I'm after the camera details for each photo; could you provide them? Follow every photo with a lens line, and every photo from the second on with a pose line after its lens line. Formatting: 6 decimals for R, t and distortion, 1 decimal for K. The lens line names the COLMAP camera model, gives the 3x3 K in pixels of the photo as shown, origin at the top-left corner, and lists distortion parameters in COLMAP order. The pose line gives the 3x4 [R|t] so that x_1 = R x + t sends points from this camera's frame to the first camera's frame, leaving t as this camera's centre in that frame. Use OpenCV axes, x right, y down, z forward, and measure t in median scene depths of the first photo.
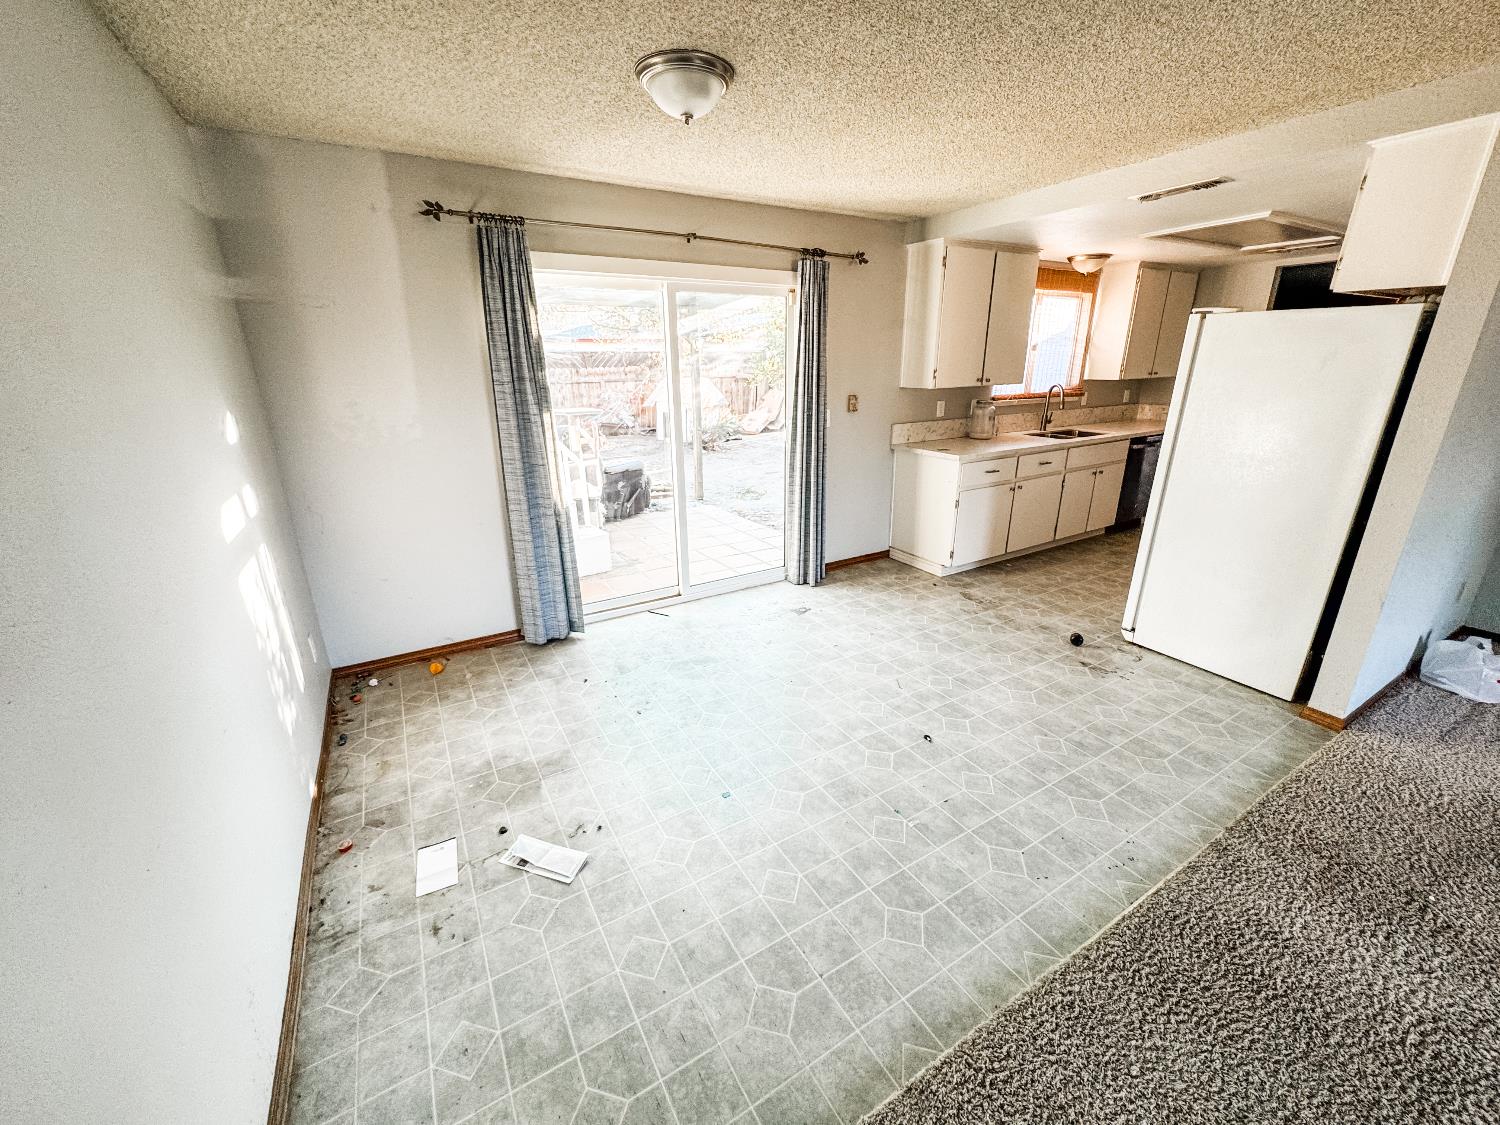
lens RADIAL K [[599.7, 0, 762.8], [0, 599.7, 589.8], [0, 0, 1]] dist [-0.002608, -0.000348]
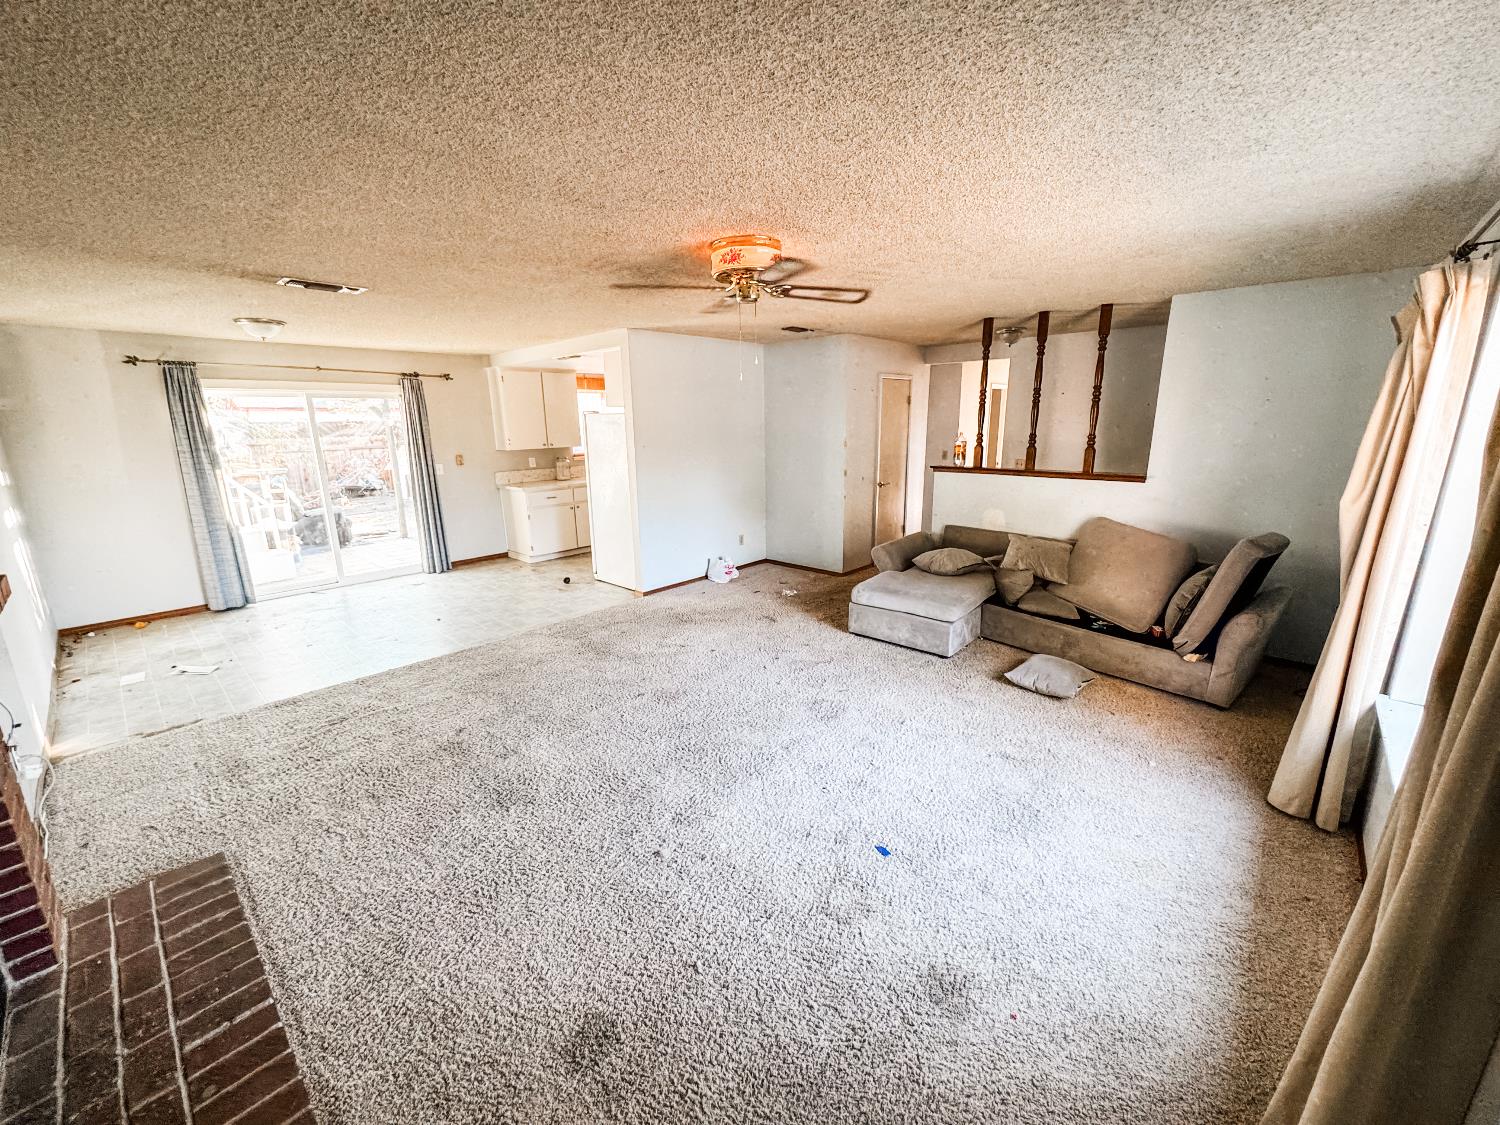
lens RADIAL K [[599.7, 0, 754.3], [0, 599.7, 582.4], [0, 0, 1]] dist [-0.002608, -0.000348]
pose [[0.958422, -0.078623, 0.274309, 0.572804], [0.107770, 0.989832, -0.092836, 0.325865], [-0.264221, 0.118539, 0.957150, -0.931905]]
